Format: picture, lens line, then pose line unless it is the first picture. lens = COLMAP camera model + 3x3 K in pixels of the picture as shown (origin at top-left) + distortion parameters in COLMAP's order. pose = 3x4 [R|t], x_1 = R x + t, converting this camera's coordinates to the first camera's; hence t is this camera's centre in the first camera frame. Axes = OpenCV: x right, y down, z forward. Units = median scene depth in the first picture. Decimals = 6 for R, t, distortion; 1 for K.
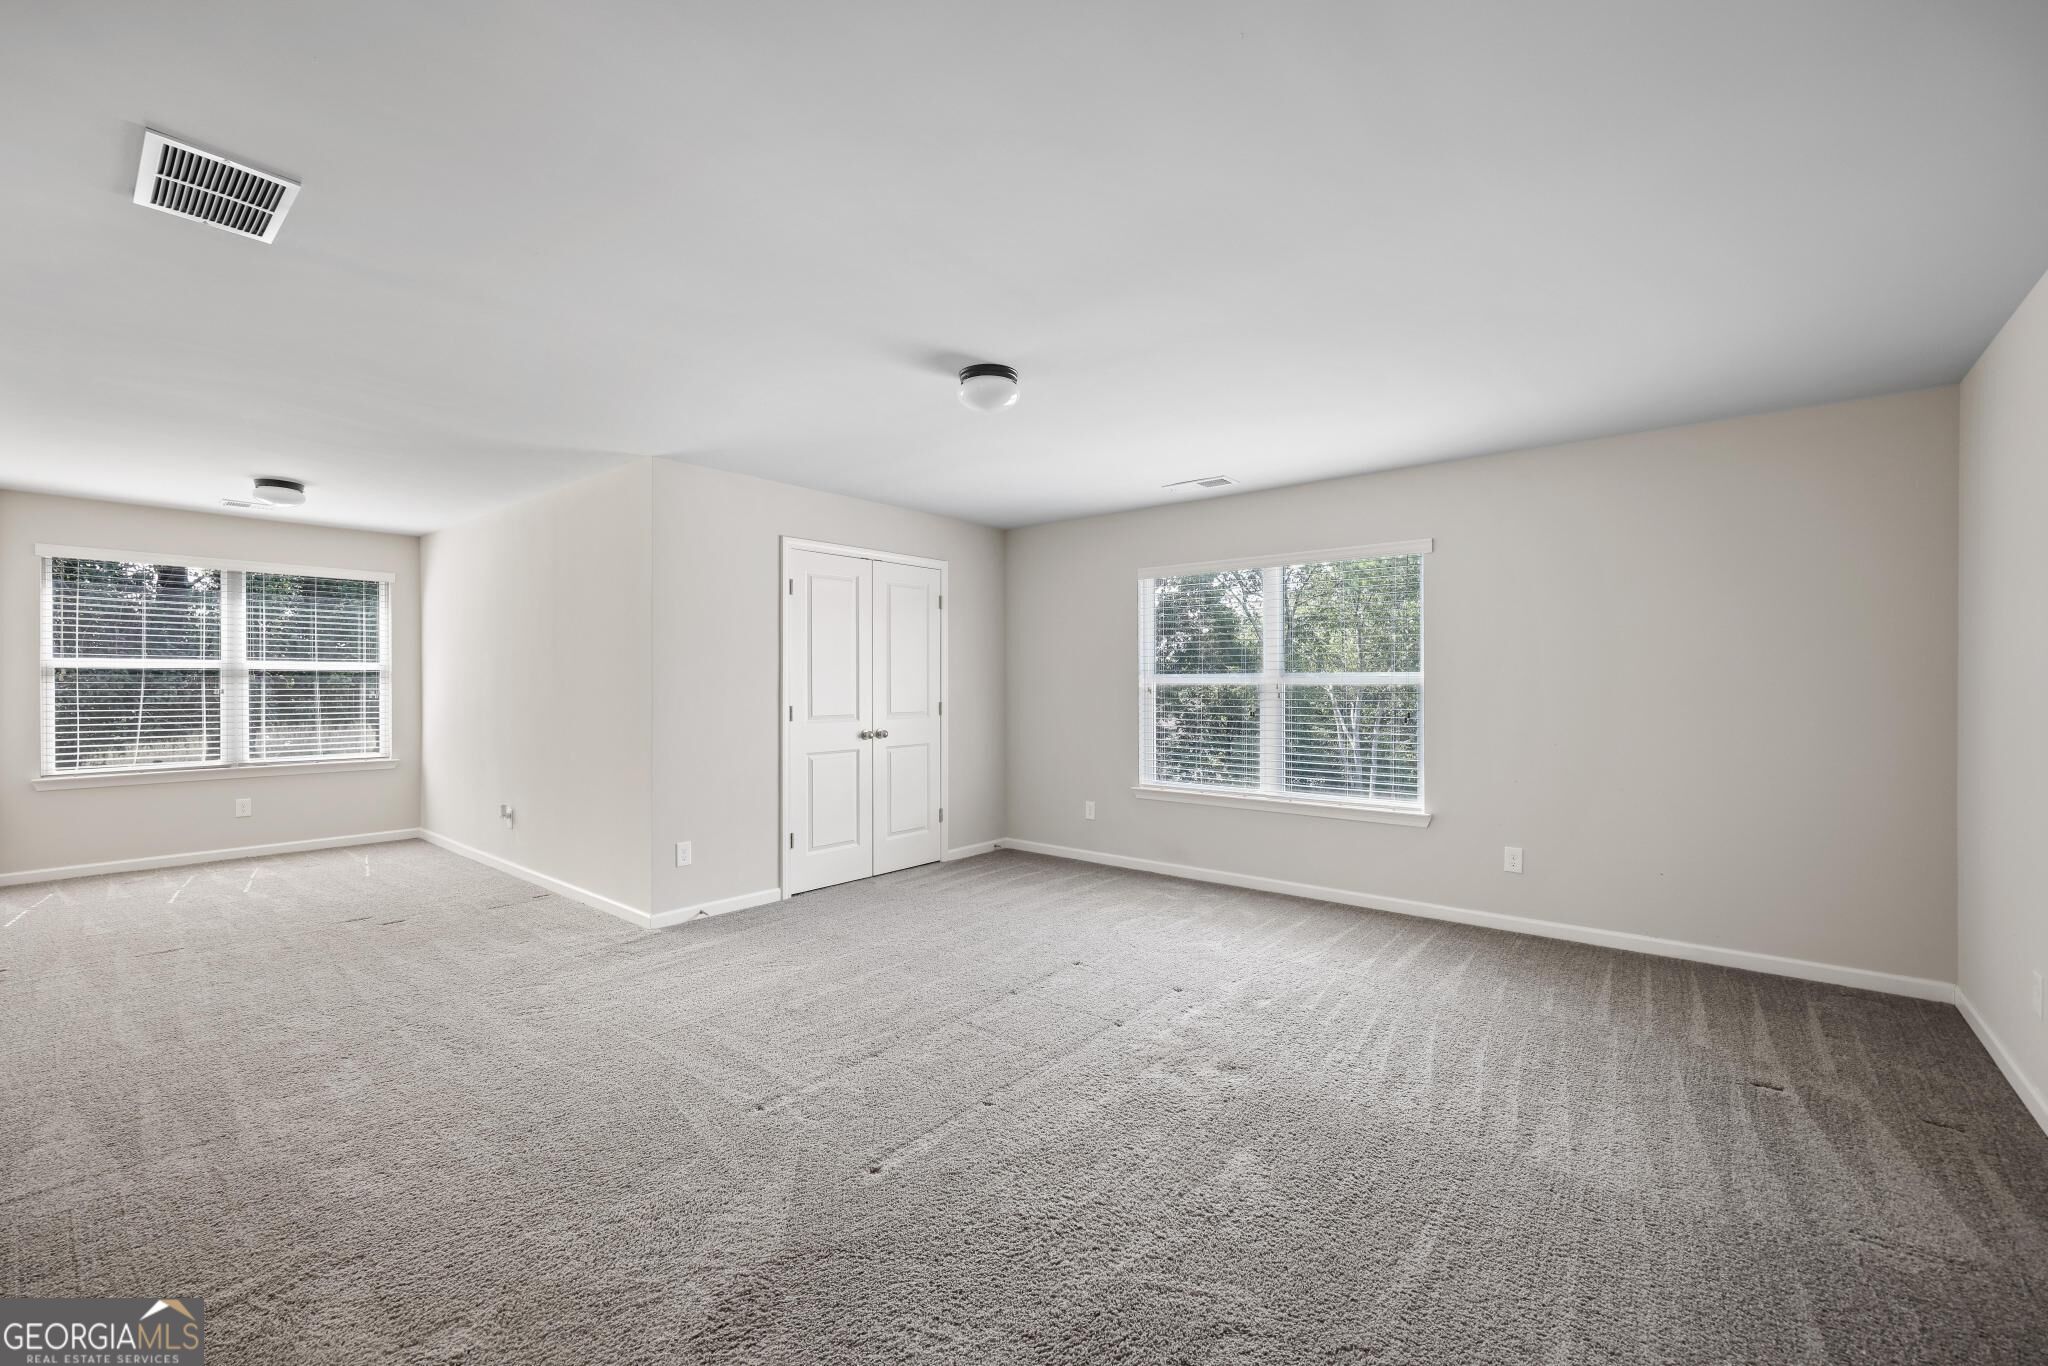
lens RADIAL K [[837.4, 0, 1024.0], [0, 837.4, 683.0], [0, 0, 1]] dist [-0.002245, 0.000214]
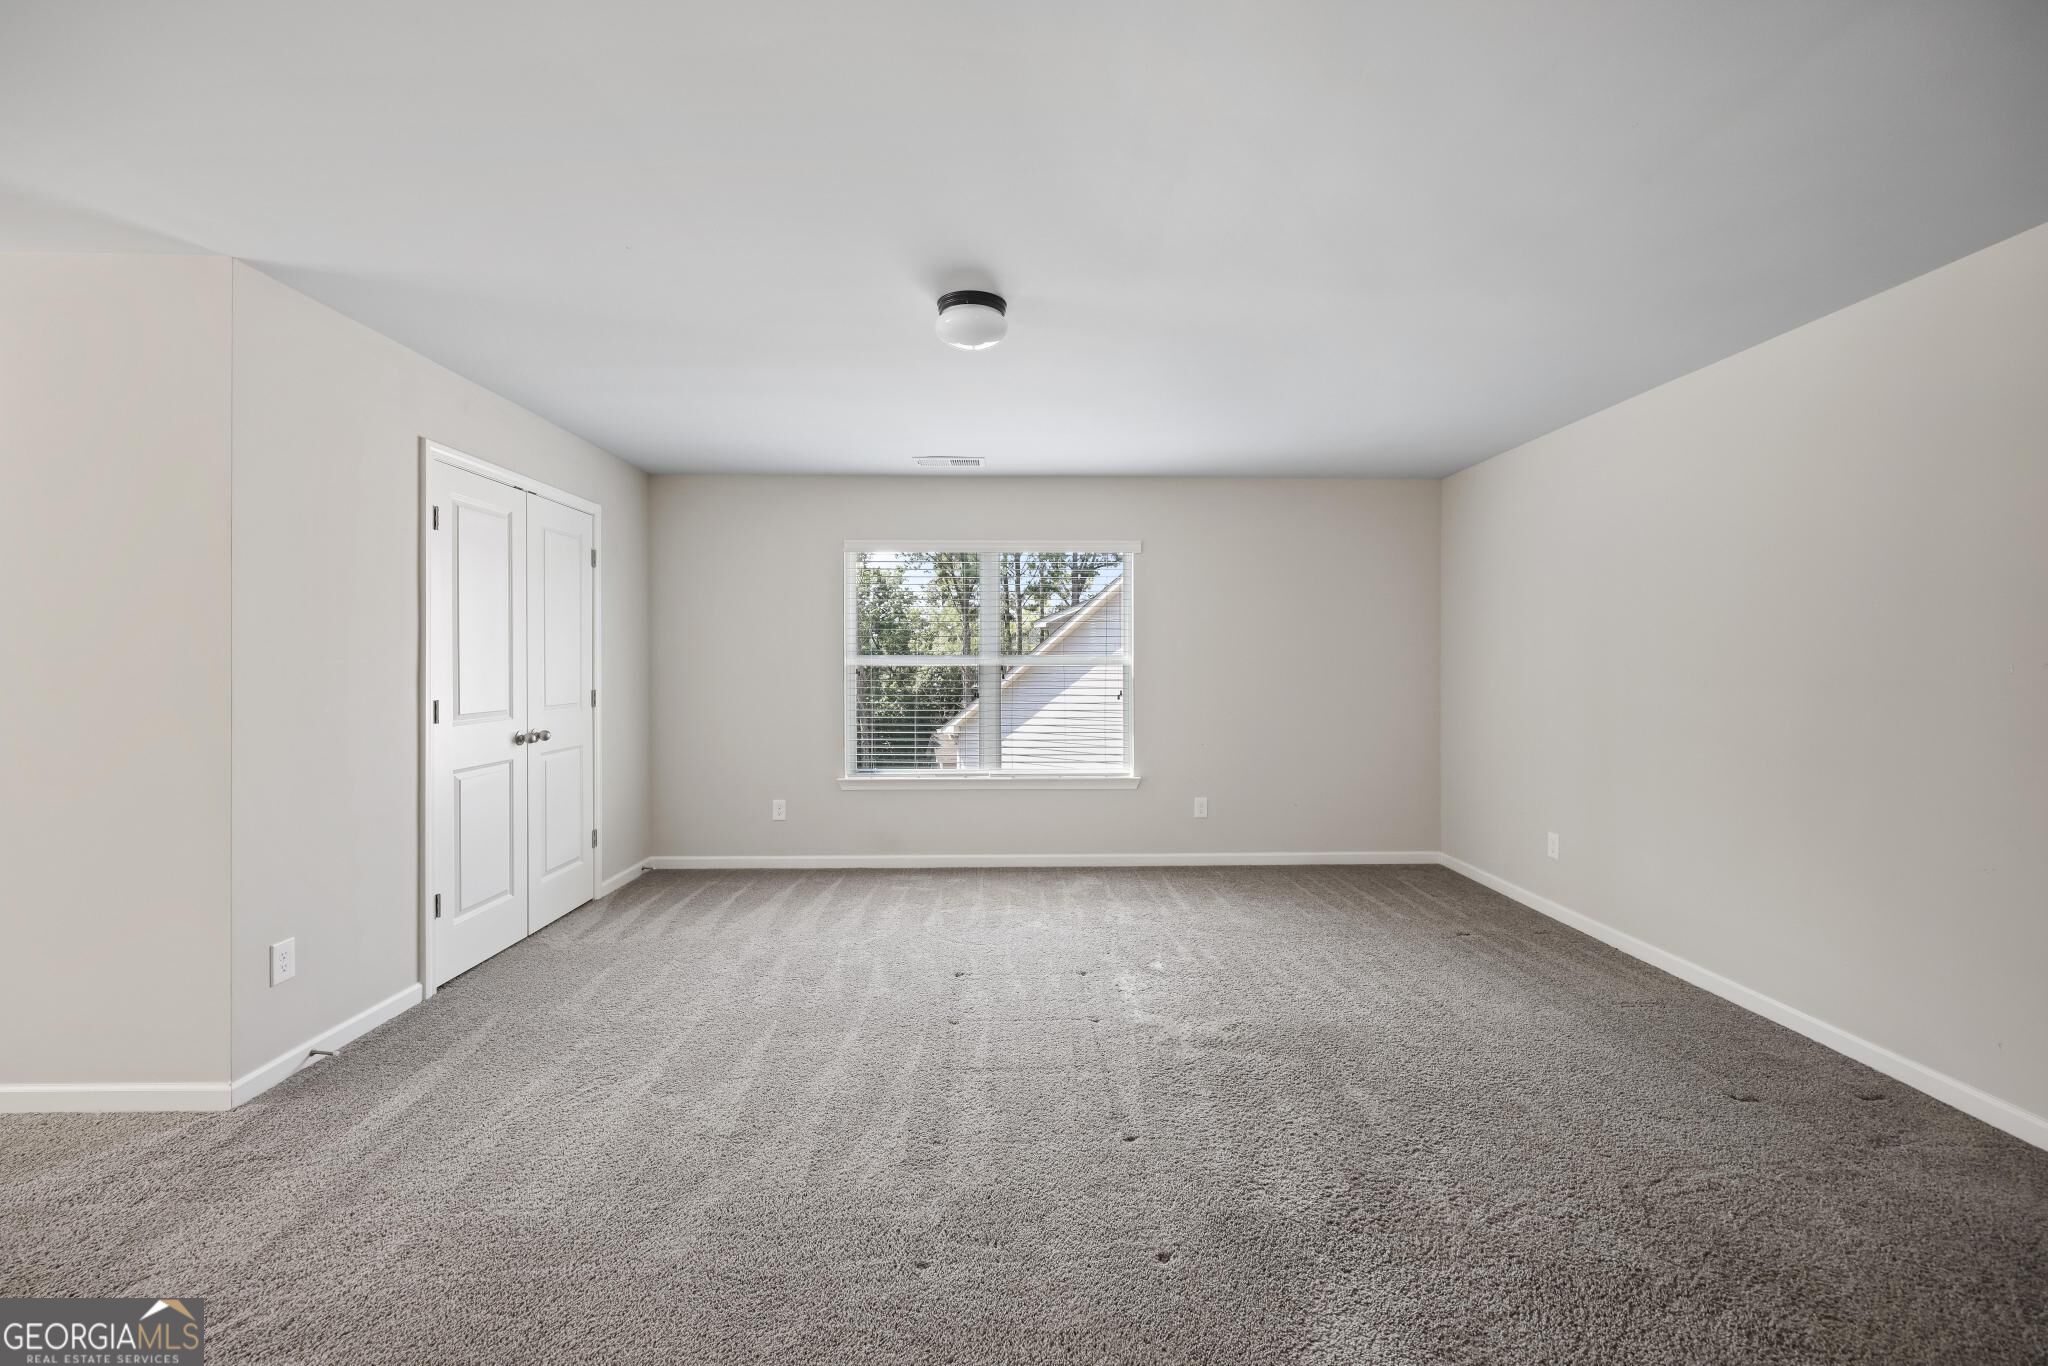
lens RADIAL K [[833.9, 0, 1024.1], [0, 833.9, 668.1], [0, 0, 1]] dist [-0.000500, 0.000311]
pose [[0.752650, -0.003249, 0.658412, -0.364948], [-0.000965, 0.999981, 0.006038, -0.002091], [-0.658420, -0.005180, 0.752633, 0.209619]]
